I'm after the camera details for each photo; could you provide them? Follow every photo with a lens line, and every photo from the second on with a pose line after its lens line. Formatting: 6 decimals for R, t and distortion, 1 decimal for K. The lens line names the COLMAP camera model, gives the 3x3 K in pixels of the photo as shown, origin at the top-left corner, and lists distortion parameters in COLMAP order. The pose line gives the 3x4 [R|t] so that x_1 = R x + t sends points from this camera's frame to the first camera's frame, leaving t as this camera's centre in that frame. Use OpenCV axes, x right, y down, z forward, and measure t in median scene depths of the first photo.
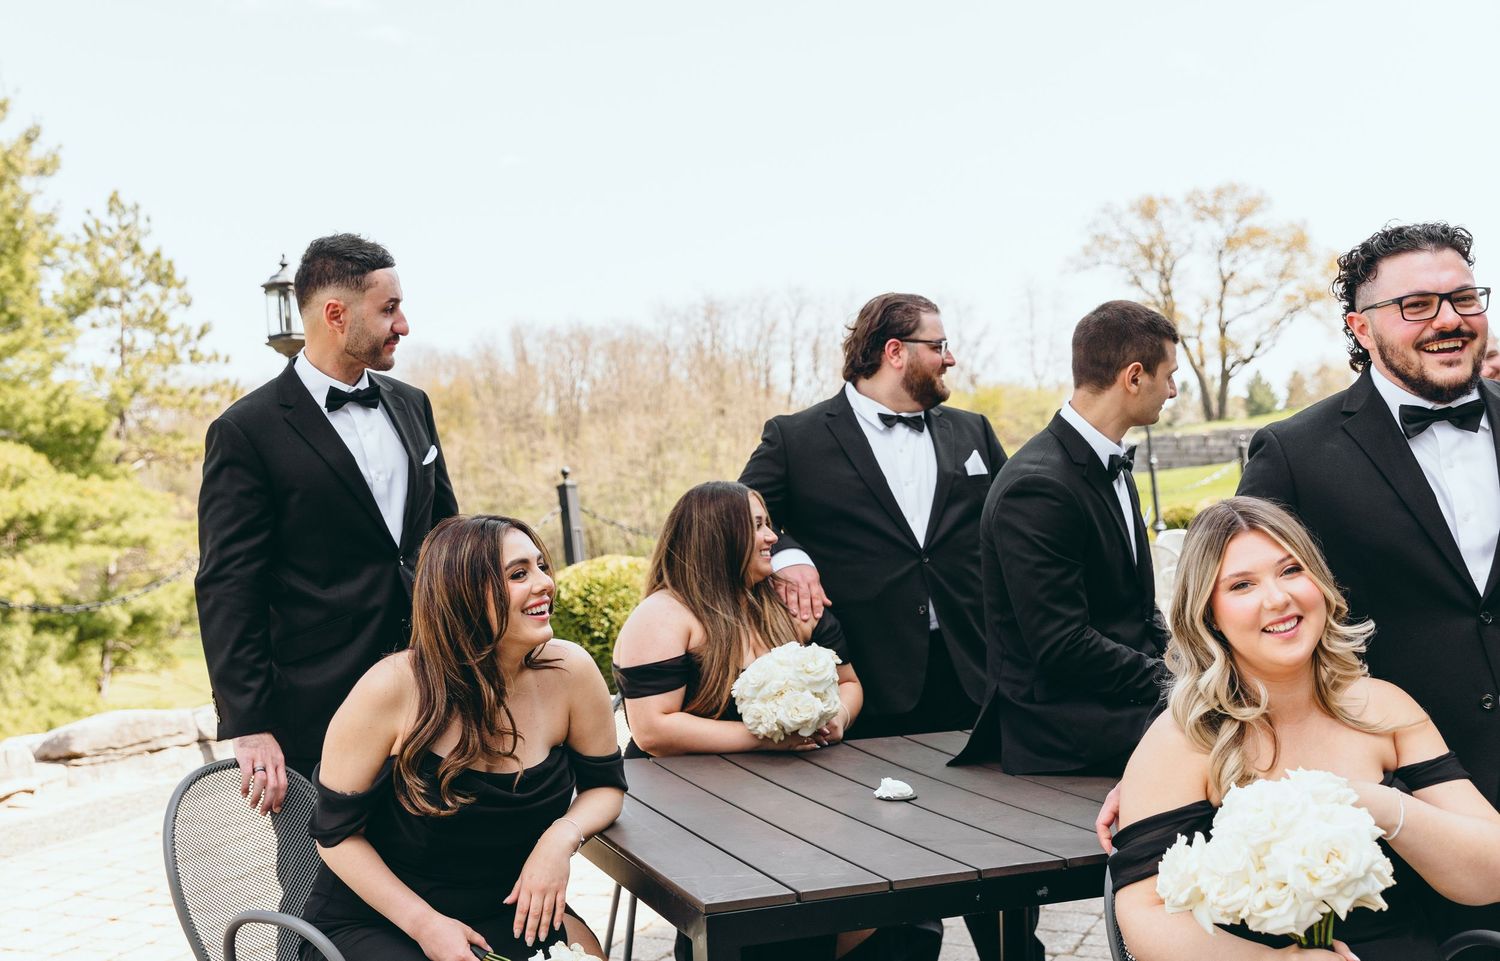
lens RADIAL K [[1721.3, 0, 755.4], [0, 1721.3, 494.7], [0, 0, 1]] dist [-0.263667, 0.000000]
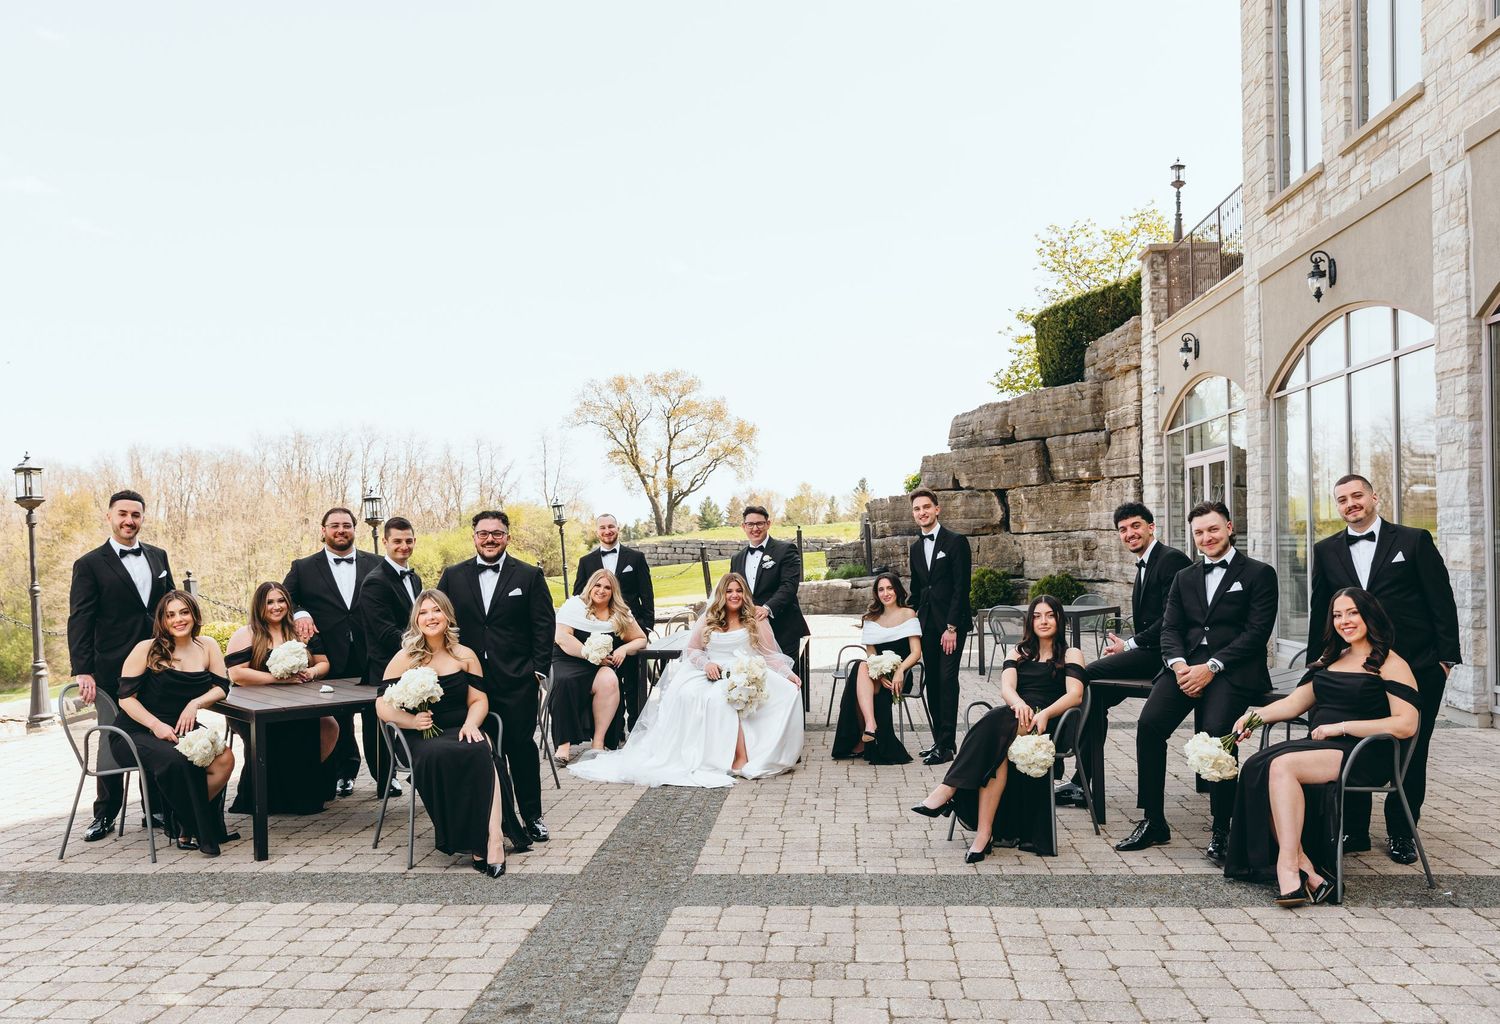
lens RADIAL K [[1386.2, 0, 742.3], [0, 1386.2, 462.4], [0, 0, 1]] dist [0.004545, 0.000000]
pose [[0.960561, 0.028526, 0.276603, 0.009254], [-0.003928, 0.996017, -0.089078, -0.000724], [-0.278042, 0.084479, 0.956847, -0.136753]]
